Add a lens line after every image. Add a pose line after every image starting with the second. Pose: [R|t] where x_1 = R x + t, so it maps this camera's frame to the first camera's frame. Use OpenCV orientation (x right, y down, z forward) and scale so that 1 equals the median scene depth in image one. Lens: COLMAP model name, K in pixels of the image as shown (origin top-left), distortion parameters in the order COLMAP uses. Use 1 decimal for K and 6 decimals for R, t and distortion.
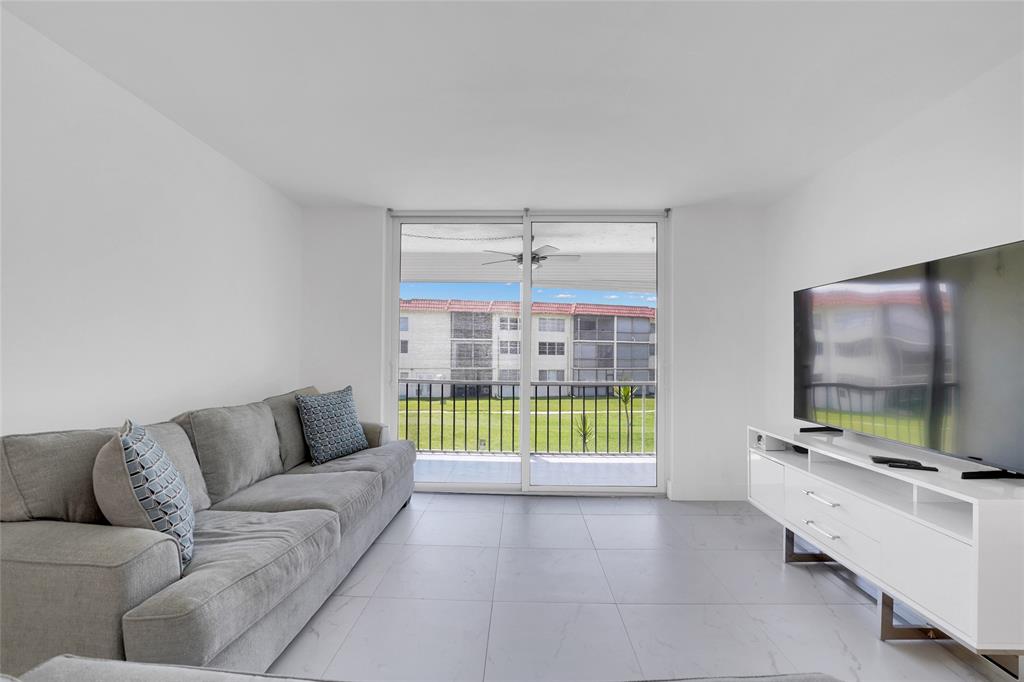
lens RADIAL K [[428.9, 0, 519.9], [0, 428.9, 348.5], [0, 0, 1]] dist [-0.024987, -0.000256]
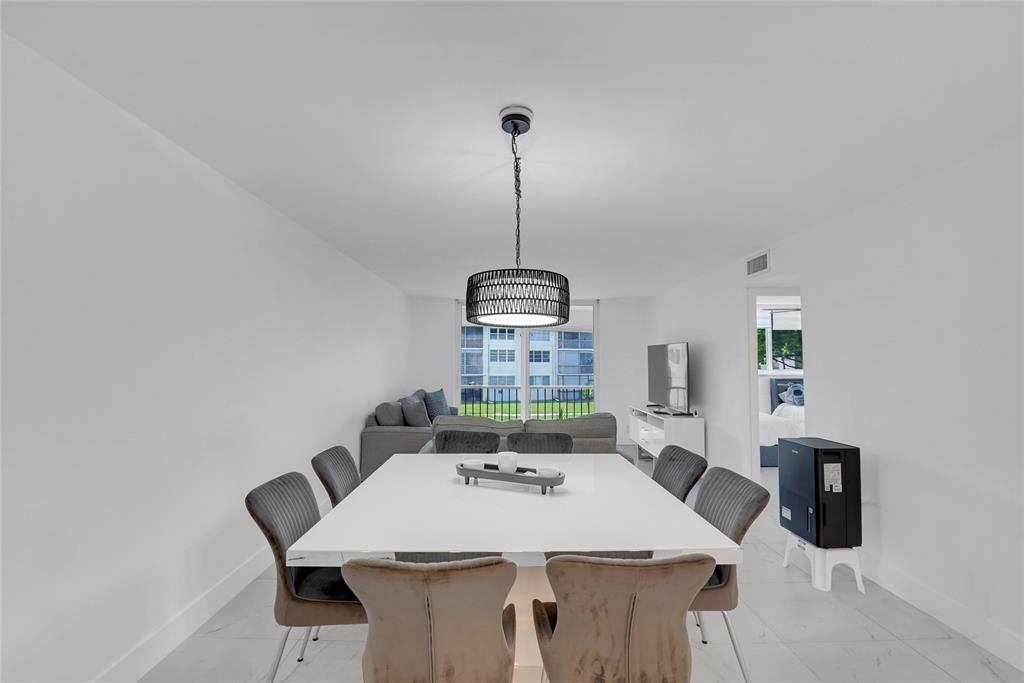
lens RADIAL K [[438.1, 0, 489.2], [0, 438.1, 346.7], [0, 0, 1]] dist [-0.018423, -0.000020]
pose [[0.999341, -0.009788, -0.034959, -0.014326], [0.009248, 0.999836, -0.015581, -0.011850], [0.035105, 0.015247, 0.999267, -0.163322]]
